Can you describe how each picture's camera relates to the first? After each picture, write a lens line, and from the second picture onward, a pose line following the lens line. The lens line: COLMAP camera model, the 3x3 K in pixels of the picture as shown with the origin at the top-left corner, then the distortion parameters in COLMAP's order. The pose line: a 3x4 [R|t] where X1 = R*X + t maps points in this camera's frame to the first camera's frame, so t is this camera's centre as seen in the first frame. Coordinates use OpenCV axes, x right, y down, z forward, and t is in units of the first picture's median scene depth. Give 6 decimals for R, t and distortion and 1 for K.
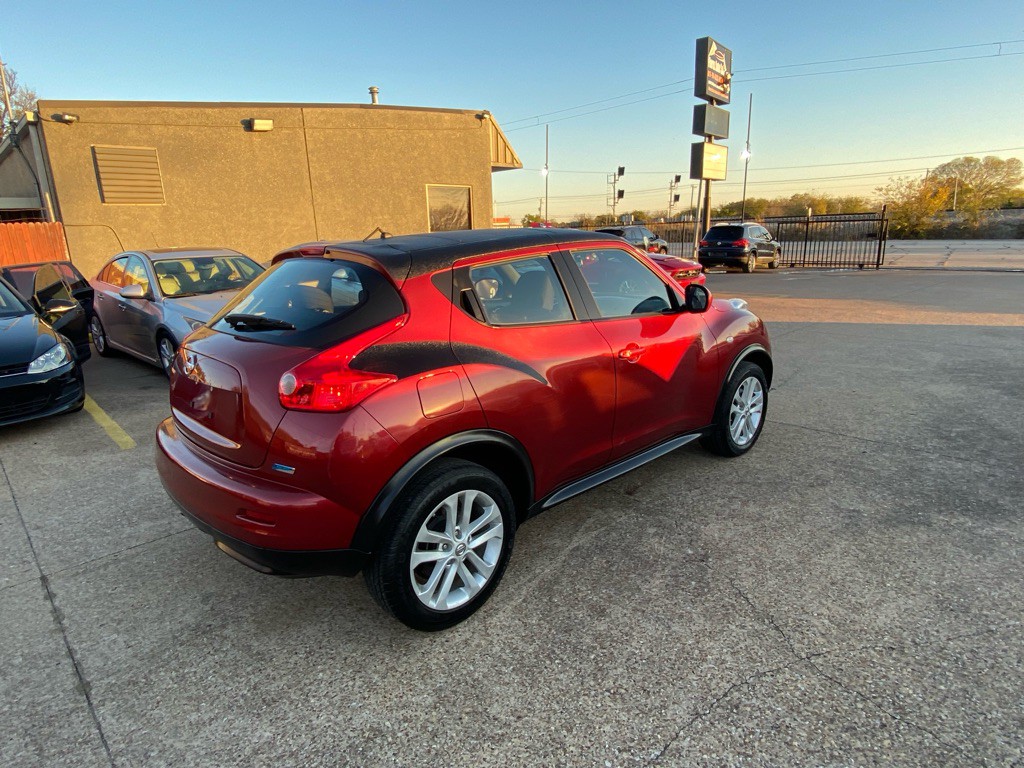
lens RADIAL K [[582.0, 0, 512.1], [0, 582.0, 385.7], [0, 0, 1]] dist [0.022613, -0.023784]
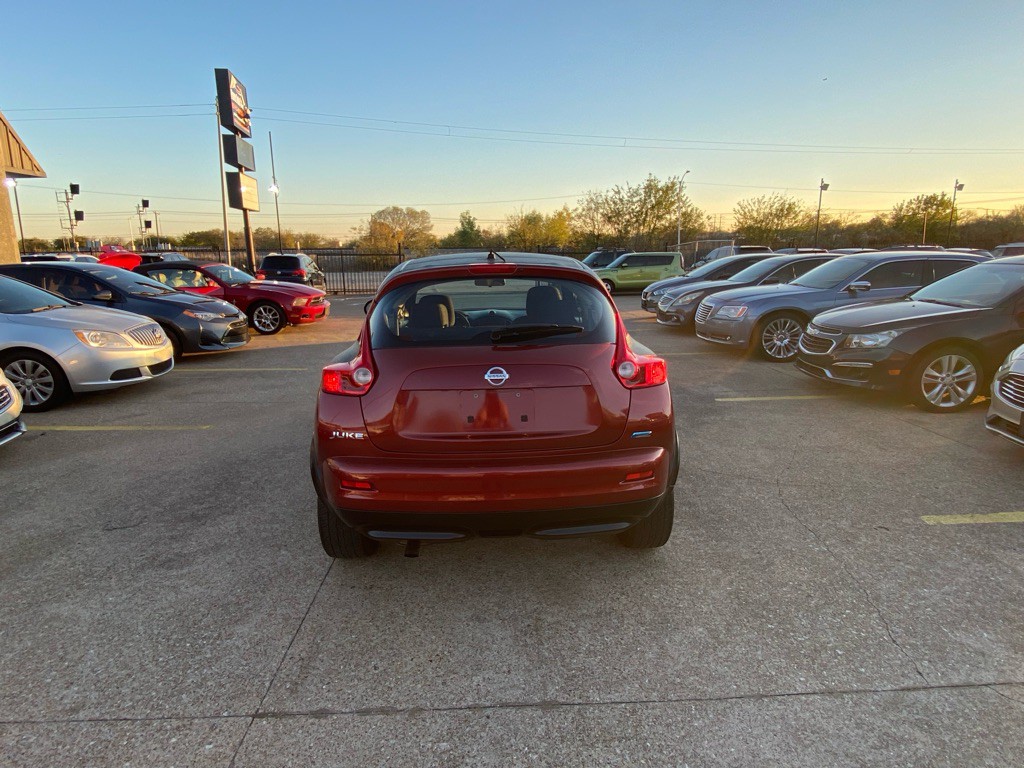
lens RADIAL K [[582.0, 0, 508.7], [0, 582.0, 382.0], [0, 0, 1]] dist [0.022613, -0.023784]
pose [[0.666588, -0.136101, 0.732896, -0.153273], [0.177844, 0.983836, 0.020948, -0.004953], [-0.723900, 0.116378, 0.680018, 0.034586]]
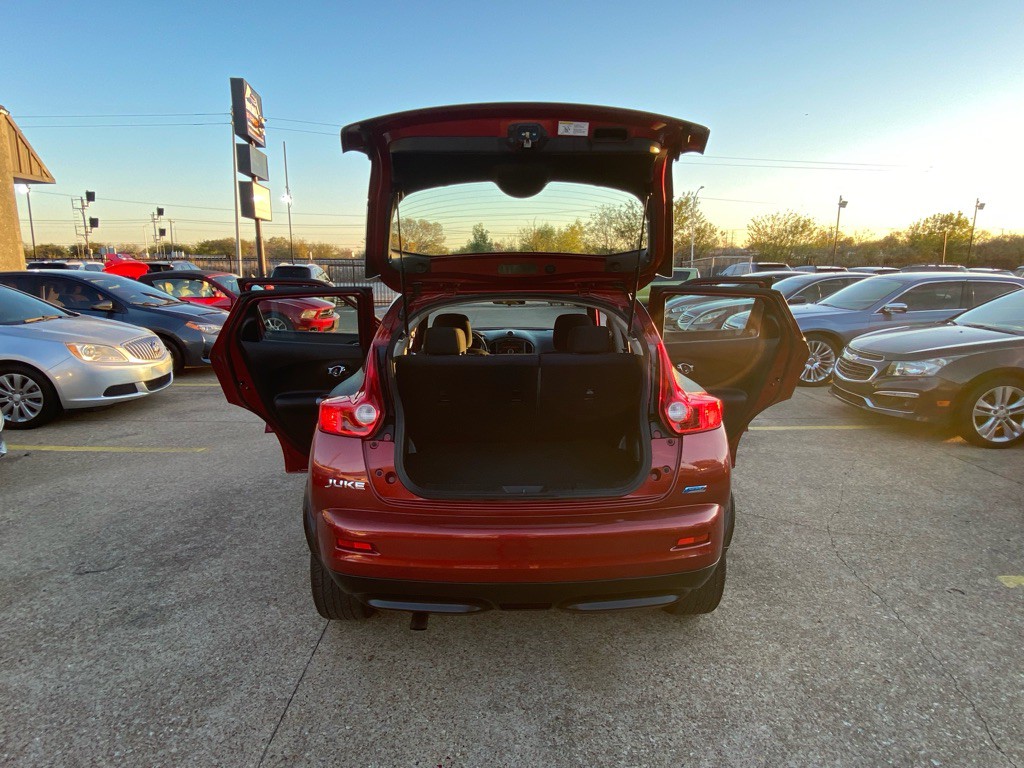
lens RADIAL K [[582.0, 0, 511.5], [0, 582.0, 383.8], [0, 0, 1]] dist [0.022613, -0.023784]
pose [[0.676756, -0.111534, 0.727710, -0.140707], [0.161107, 0.986936, 0.001438, -0.010758], [-0.718363, 0.116266, 0.685884, 0.049937]]
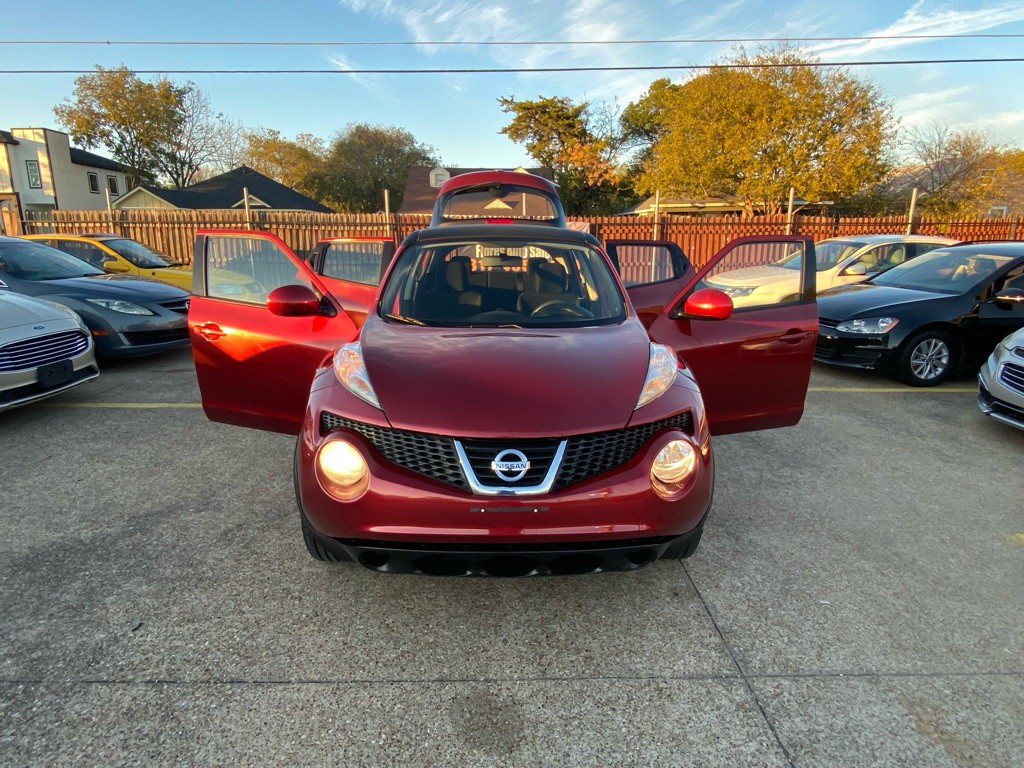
lens RADIAL K [[582.0, 0, 520.2], [0, 582.0, 380.3], [0, 0, 1]] dist [0.022613, -0.023784]
pose [[-0.667654, 0.206827, -0.715165, 0.148864], [-0.170580, 0.892577, 0.417383, -0.083912], [0.724666, 0.400660, -0.560652, 0.312721]]
